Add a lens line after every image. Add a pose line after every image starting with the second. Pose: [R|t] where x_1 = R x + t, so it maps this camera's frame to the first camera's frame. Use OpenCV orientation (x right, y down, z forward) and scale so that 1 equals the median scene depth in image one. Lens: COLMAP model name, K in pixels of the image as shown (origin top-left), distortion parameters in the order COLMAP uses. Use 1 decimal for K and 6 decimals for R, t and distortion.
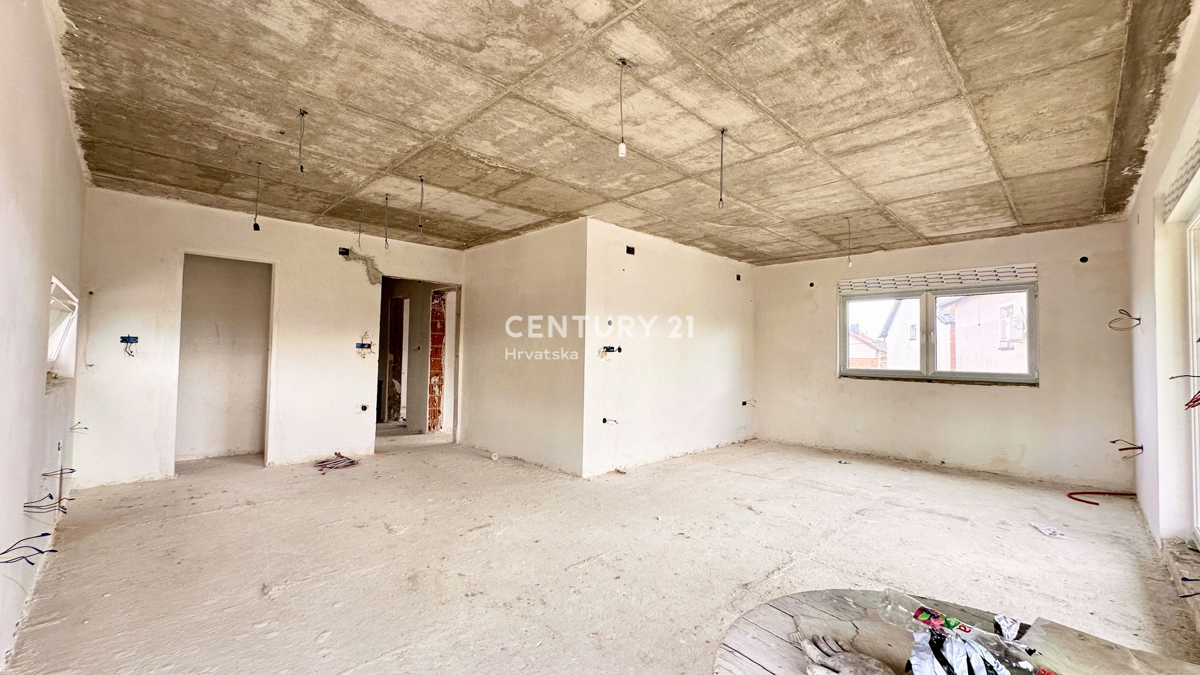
lens RADIAL K [[478.8, 0, 598.7], [0, 478.8, 339.1], [0, 0, 1]] dist [-0.004215, 0.000880]
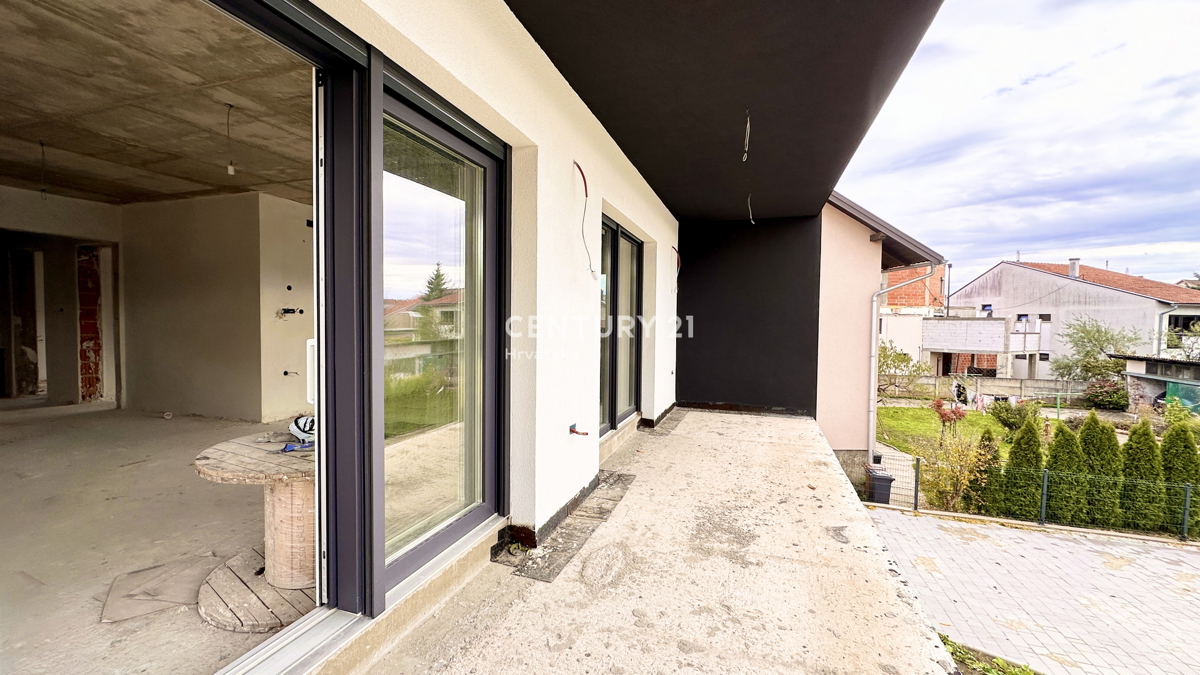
lens RADIAL K [[478.8, 0, 598.7], [0, 478.8, 339.1], [0, 0, 1]] dist [-0.004215, 0.000880]
pose [[0.891981, -0.024401, 0.451413, 0.159756], [-0.010780, 0.997110, 0.075200, -0.005664], [-0.451944, -0.071943, 0.889141, -0.341845]]
